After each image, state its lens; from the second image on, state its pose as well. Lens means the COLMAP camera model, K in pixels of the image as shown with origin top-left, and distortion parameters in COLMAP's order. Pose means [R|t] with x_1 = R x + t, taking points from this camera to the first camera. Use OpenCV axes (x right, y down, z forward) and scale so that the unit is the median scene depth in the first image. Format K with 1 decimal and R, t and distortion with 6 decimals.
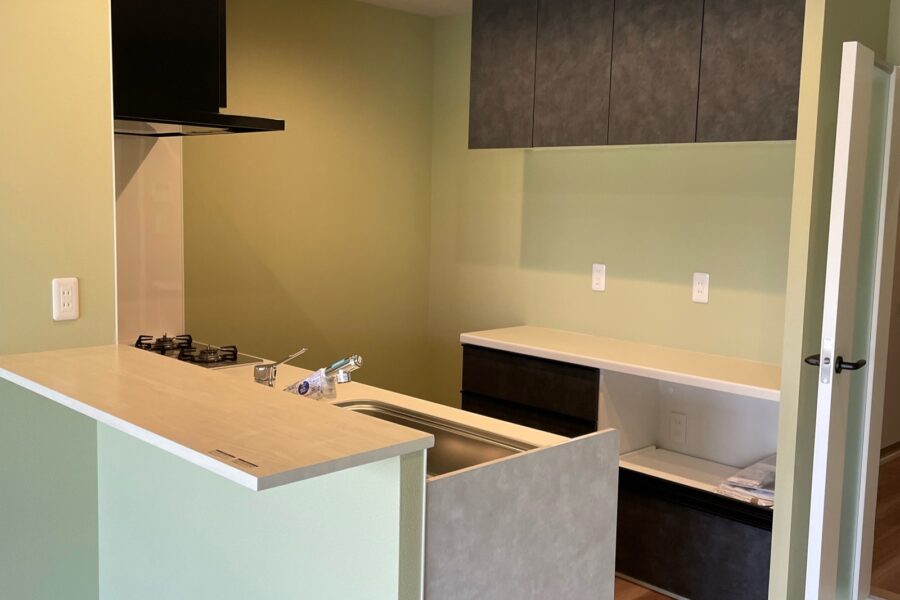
lens RADIAL K [[914.5, 0, 450.0], [0, 914.5, 300.0], [0, 0, 1]] dist [0.005040, 0.000603]
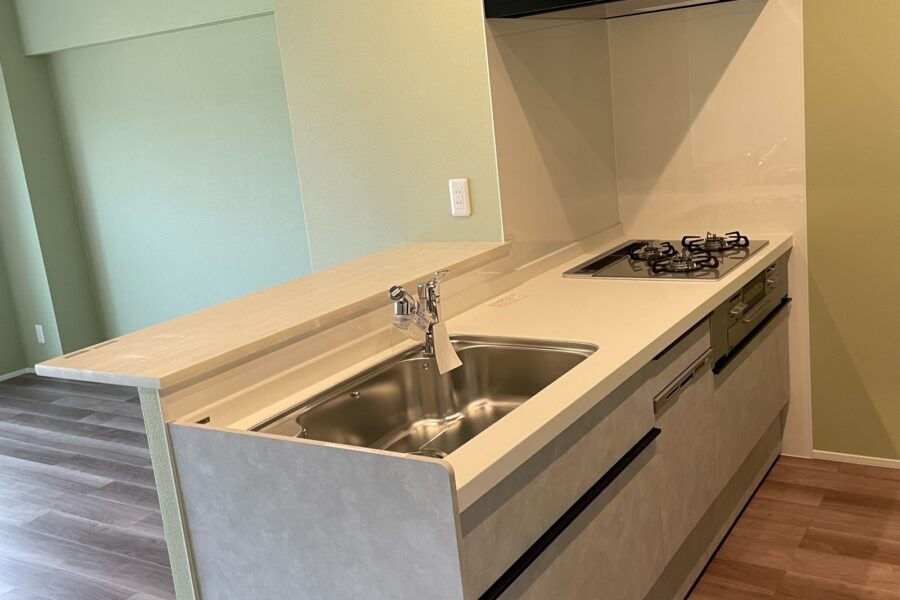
lens RADIAL K [[914.5, 0, 450.0], [0, 914.5, 300.0], [0, 0, 1]] dist [0.005040, 0.000603]
pose [[0.219642, 0.167396, -0.961112, 0.827007], [0.004237, 0.984996, 0.172525, -0.087201], [0.975571, -0.041966, 0.215637, 0.924655]]
